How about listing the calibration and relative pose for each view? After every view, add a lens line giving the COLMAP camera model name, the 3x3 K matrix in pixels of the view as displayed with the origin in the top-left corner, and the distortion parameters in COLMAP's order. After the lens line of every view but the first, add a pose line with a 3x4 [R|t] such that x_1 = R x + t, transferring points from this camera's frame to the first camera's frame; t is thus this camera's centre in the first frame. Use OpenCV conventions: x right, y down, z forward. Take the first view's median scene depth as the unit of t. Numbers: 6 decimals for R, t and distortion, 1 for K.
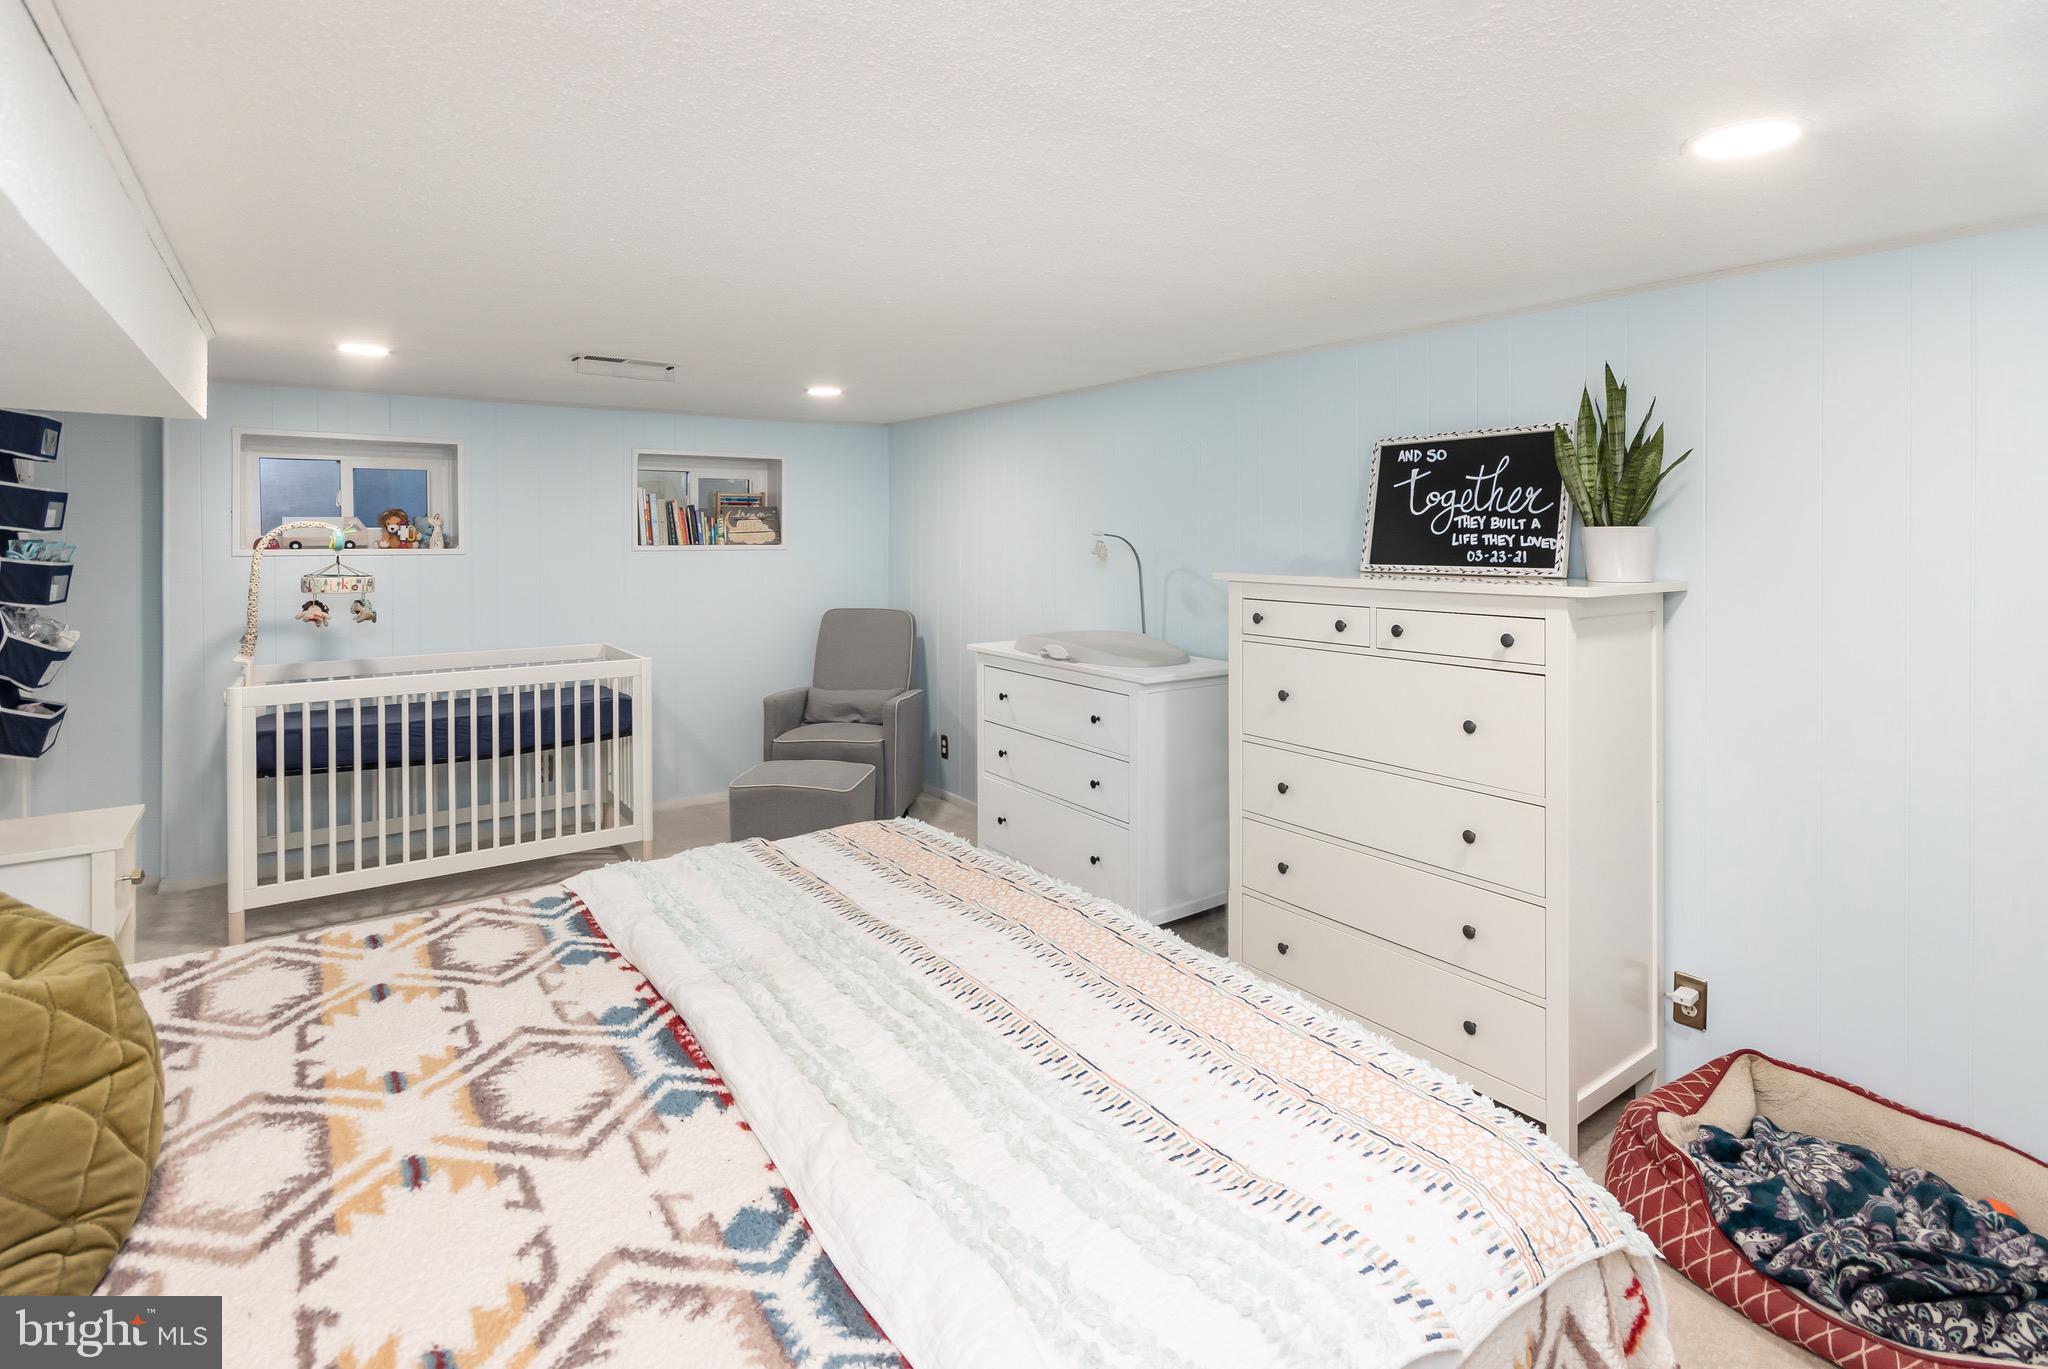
lens RADIAL K [[973.7, 0, 1035.2], [0, 973.7, 532.2], [0, 0, 1]] dist [0.004020, 0.000232]
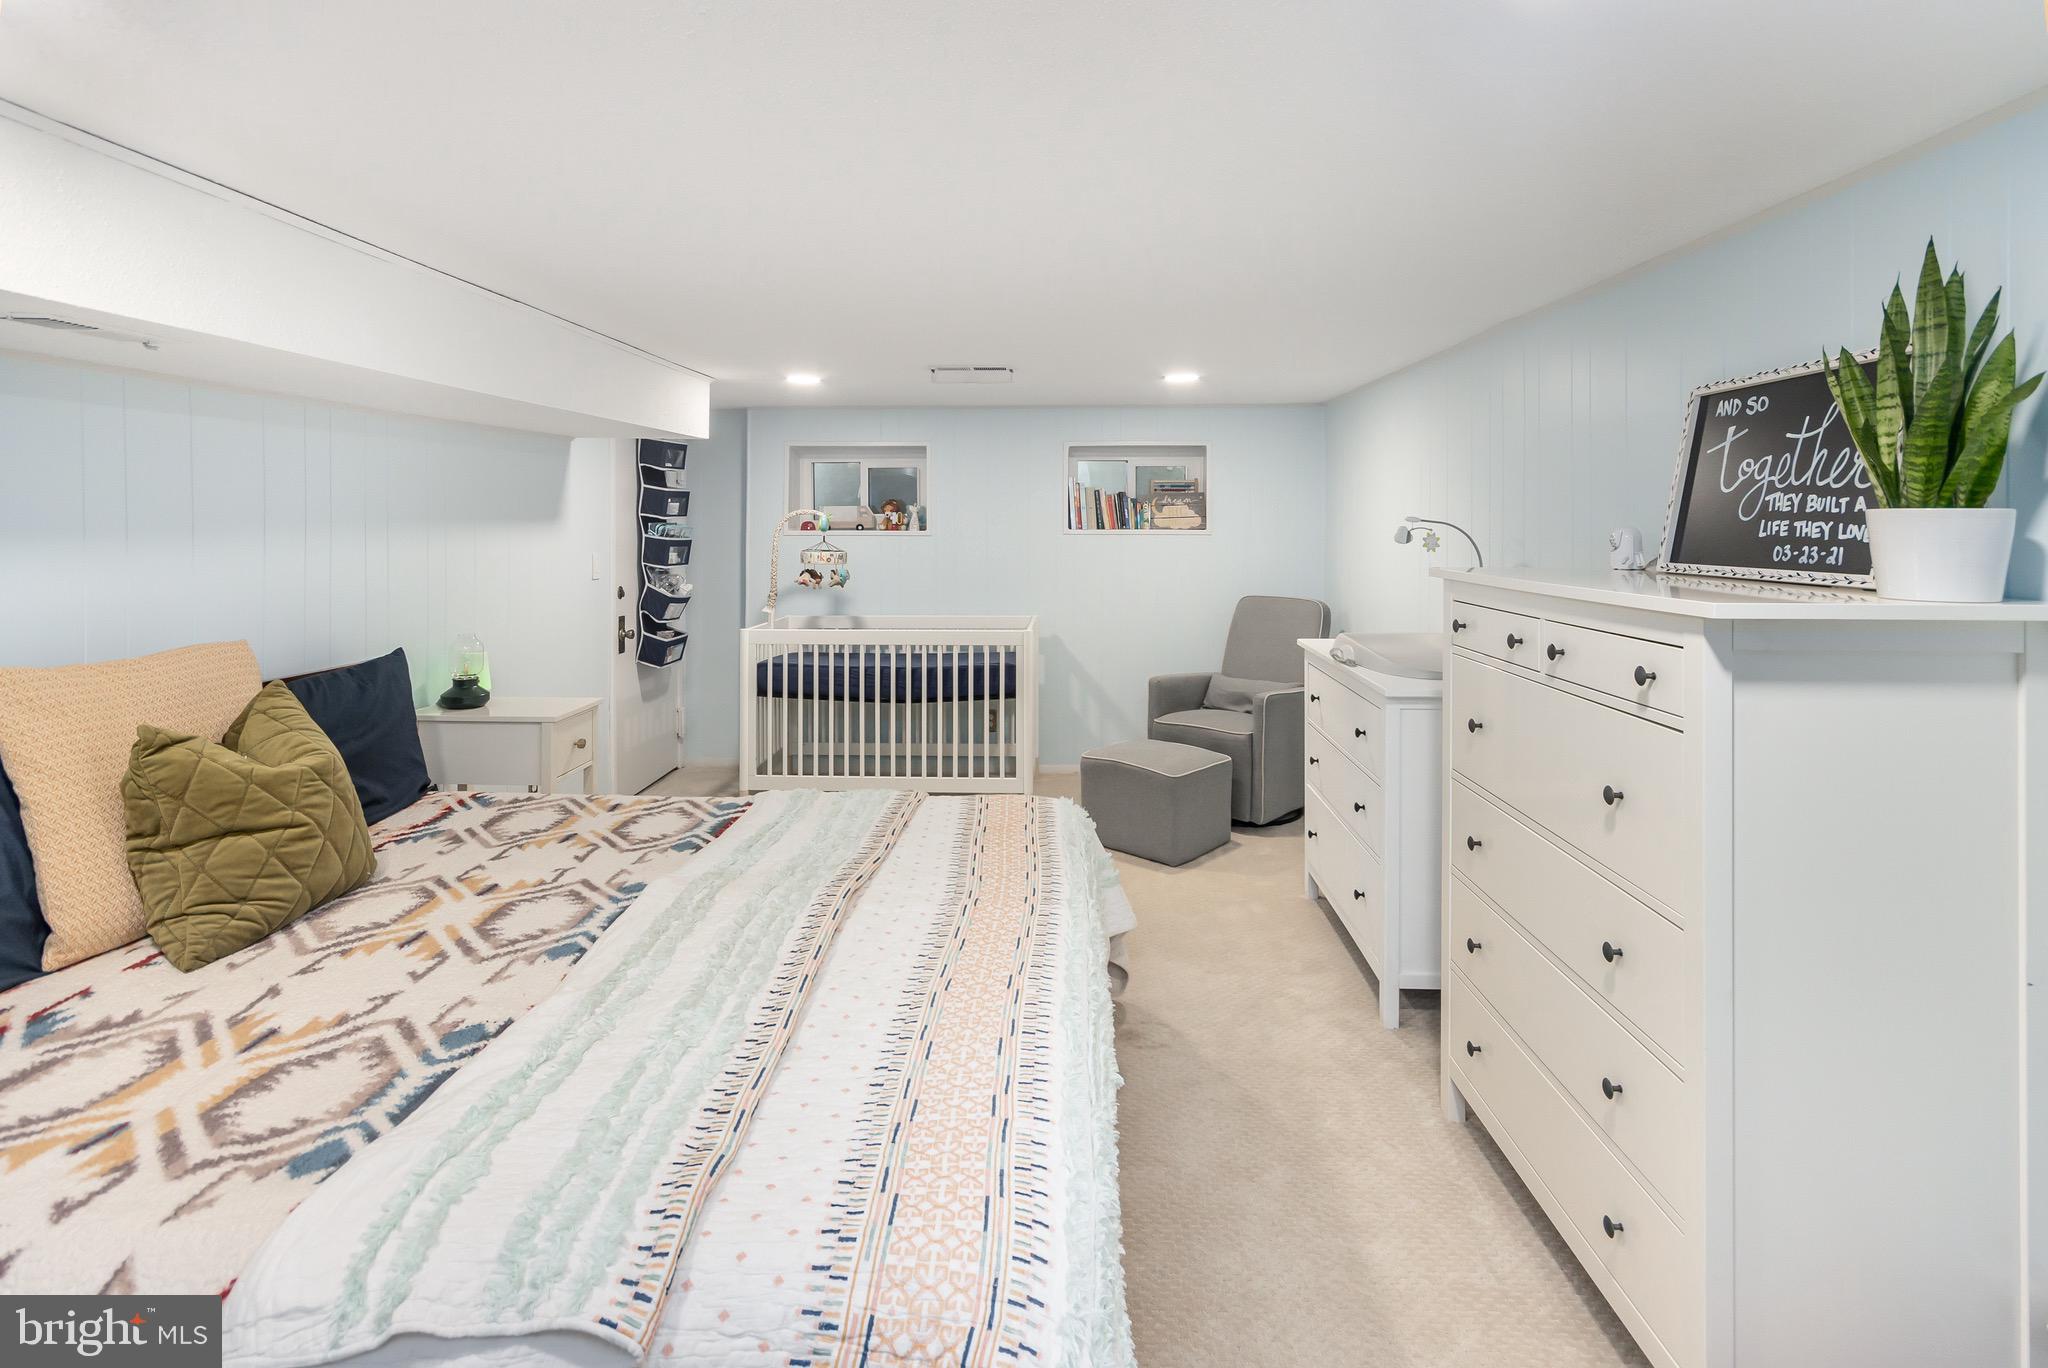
lens RADIAL K [[999.2, 0, 1053.1], [0, 999.2, 514.4], [0, 0, 1]] dist [0.002559, 0.000798]
pose [[0.797101, -0.002432, -0.603841, 0.450136], [0.000990, 0.999996, -0.002721, -0.000788], [0.603845, 0.001571, 0.797100, 0.147082]]
